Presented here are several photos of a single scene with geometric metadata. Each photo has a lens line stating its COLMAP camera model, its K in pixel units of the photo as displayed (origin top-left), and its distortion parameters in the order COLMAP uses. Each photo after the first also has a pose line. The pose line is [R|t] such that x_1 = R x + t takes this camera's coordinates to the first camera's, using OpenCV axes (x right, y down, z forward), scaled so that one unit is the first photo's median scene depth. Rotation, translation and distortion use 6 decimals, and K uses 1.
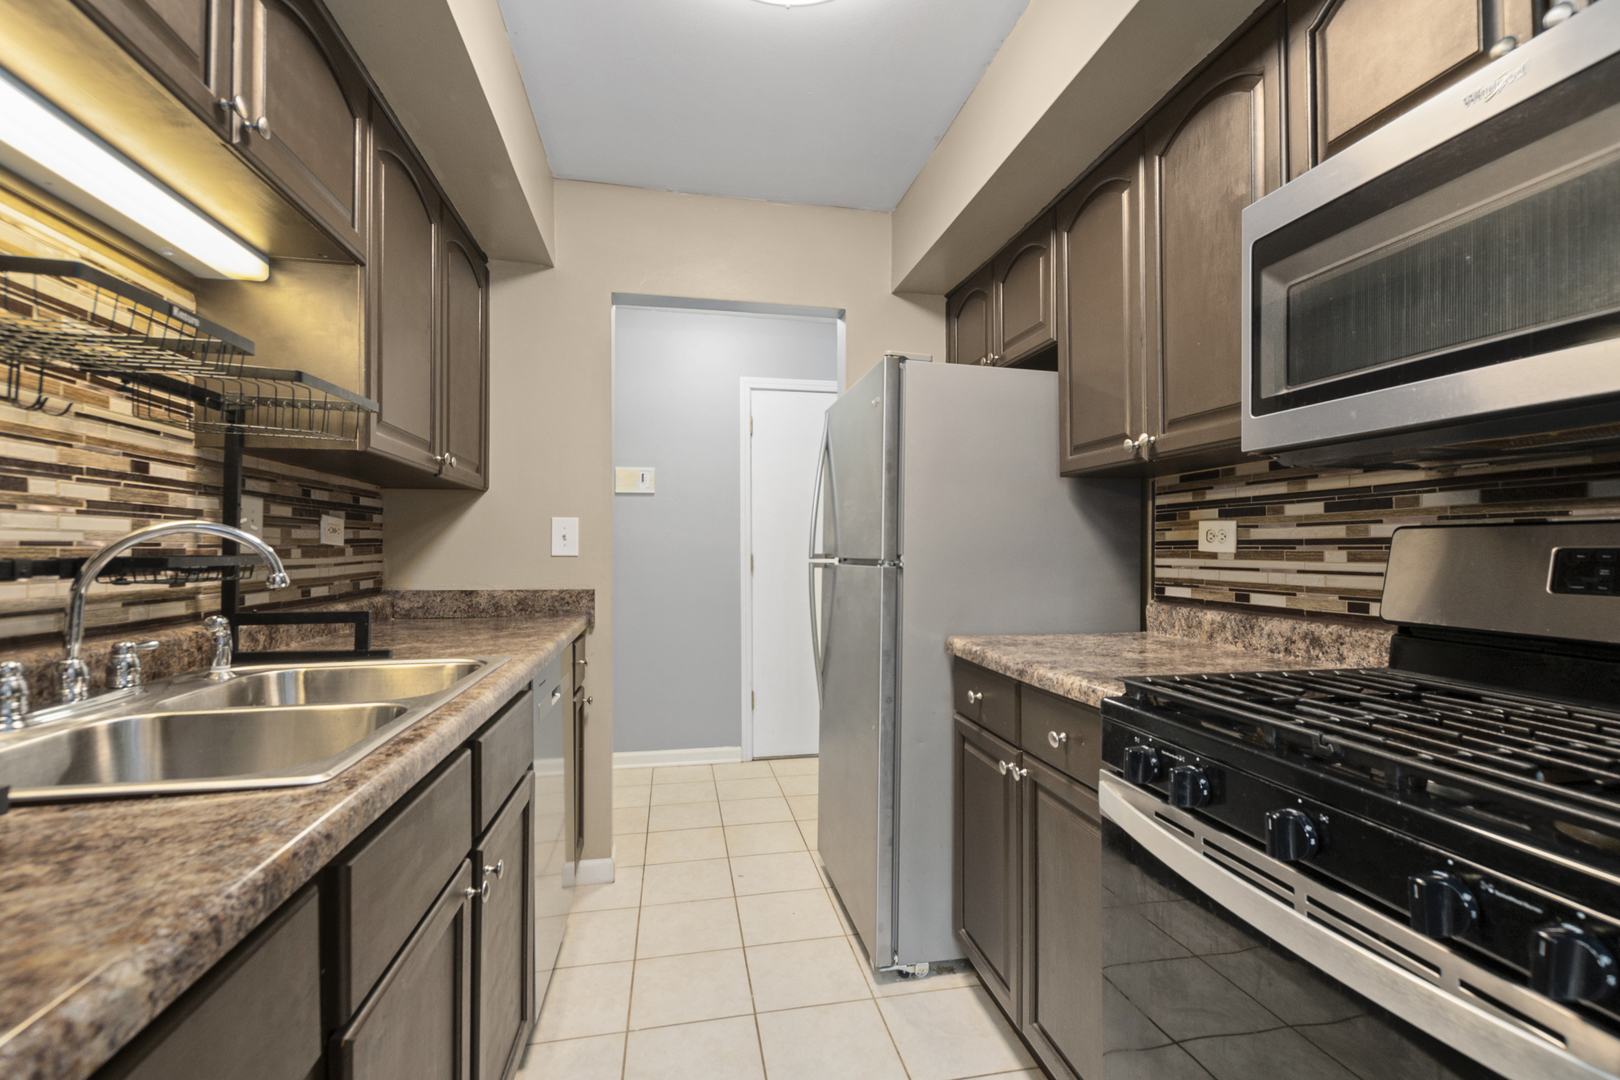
lens RADIAL K [[725.1, 0, 824.7], [0, 725.1, 537.3], [0, 0, 1]] dist [-0.000086, -0.001028]
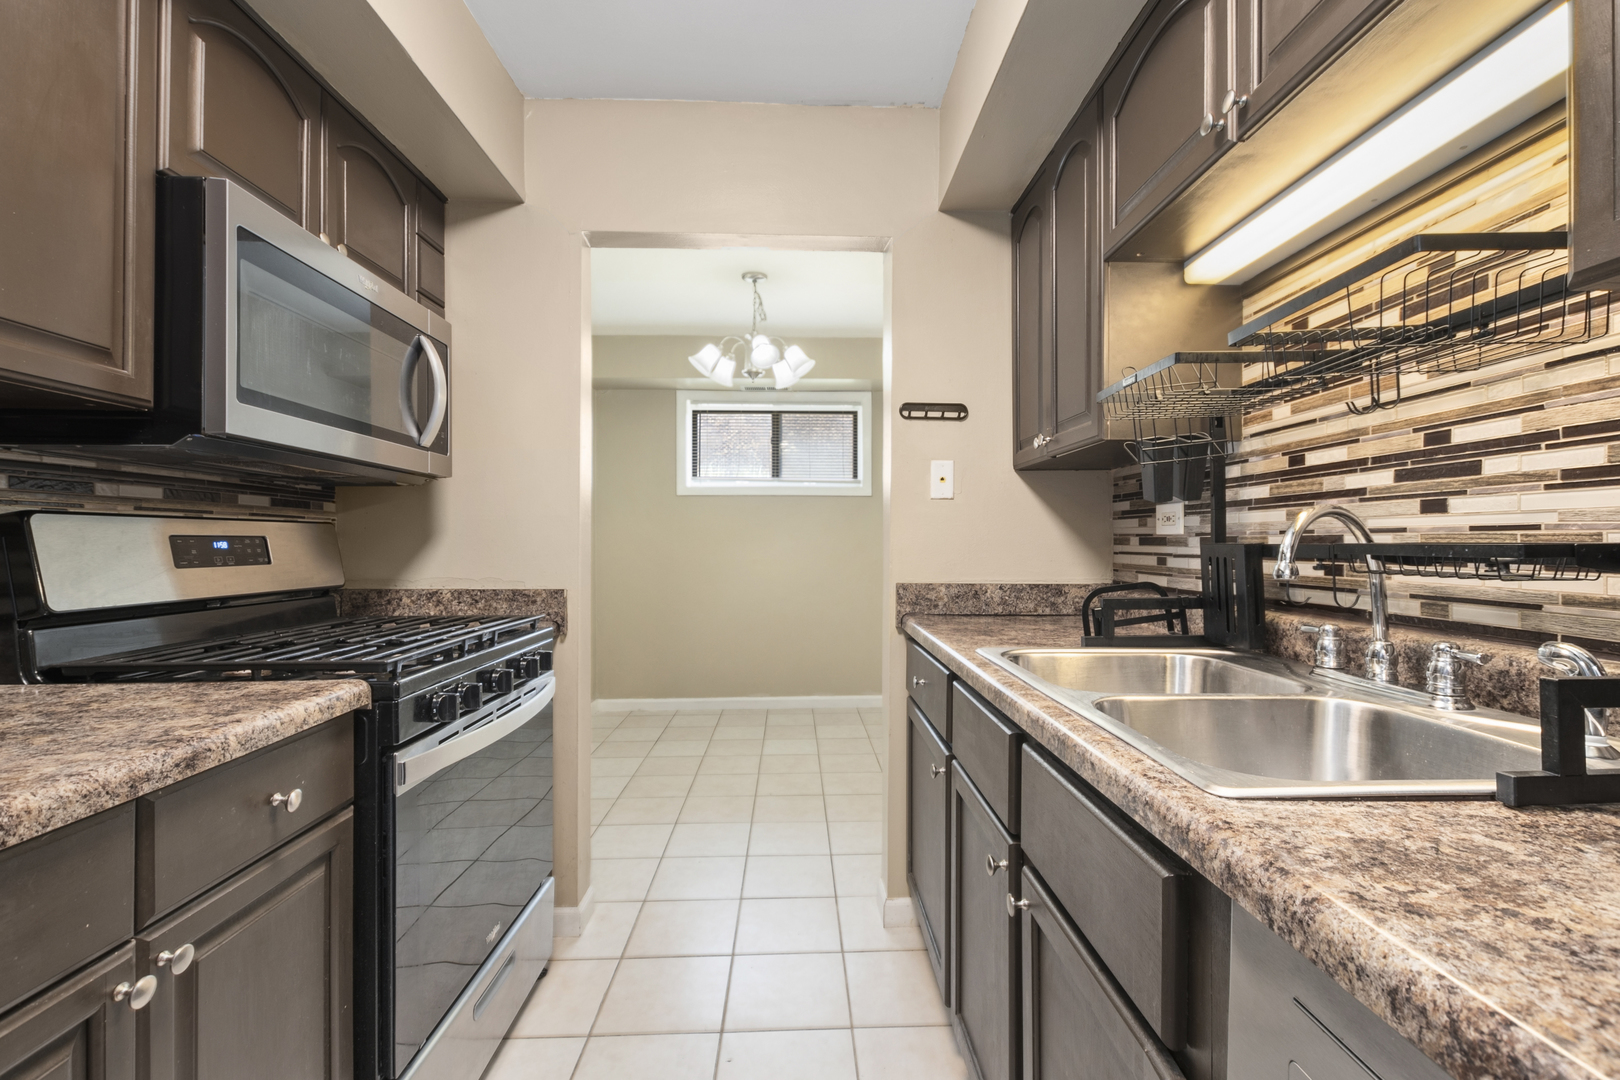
lens RADIAL K [[710.8, 0, 826.9], [0, 710.8, 539.3], [0, 0, 1]] dist [0.012272, -0.009669]
pose [[-0.986849, 0.000290, 0.161643, -0.299922], [-0.002561, 0.999845, -0.017432, 0.030444], [-0.161623, -0.017617, -0.986695, 1.525811]]
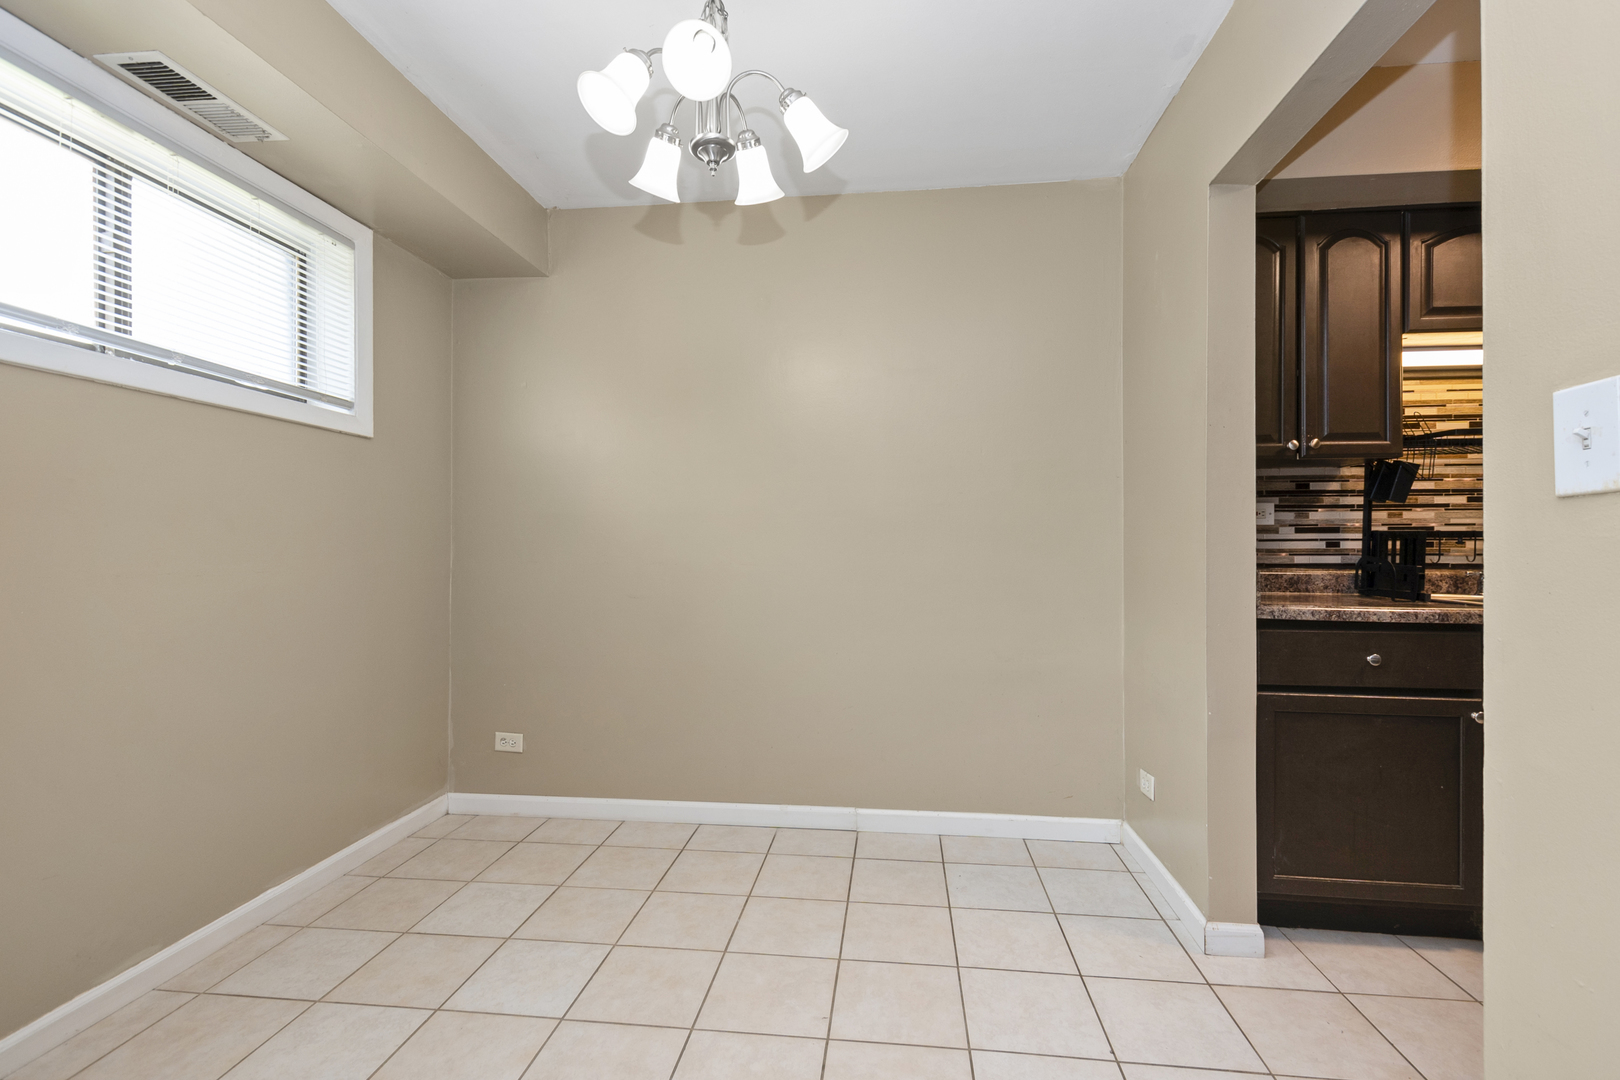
lens RADIAL K [[710.8, 0, 826.9], [0, 710.8, 539.3], [0, 0, 1]] dist [0.012272, -0.009669]
pose [[-0.309247, -0.001963, -0.950980, 1.300711], [0.013823, 0.999883, -0.006559, 0.030456], [0.950881, -0.015173, -0.309184, -0.287754]]
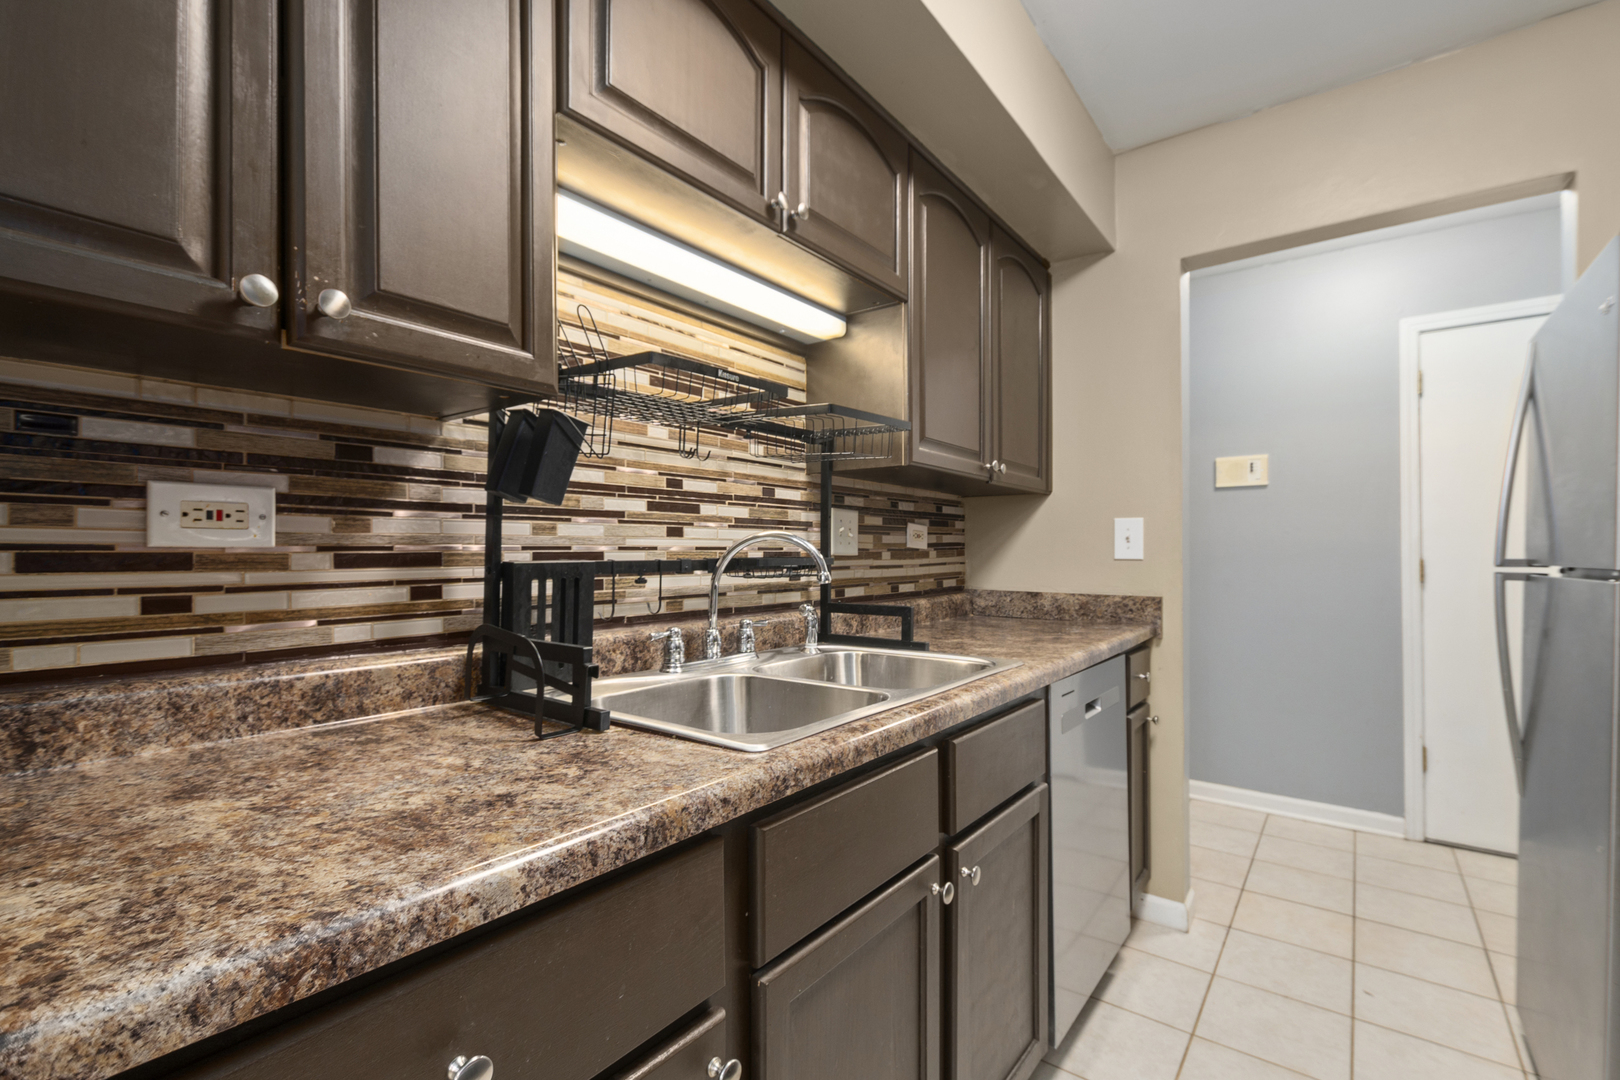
lens RADIAL K [[718.1, 0, 813.3], [0, 718.1, 545.4], [0, 0, 1]] dist [0.003041, -0.000394]
pose [[0.652261, -0.007028, -0.757962, 0.123195], [0.012797, 0.999917, 0.001741, 0.001957], [0.757886, -0.010835, 0.652297, 0.159238]]
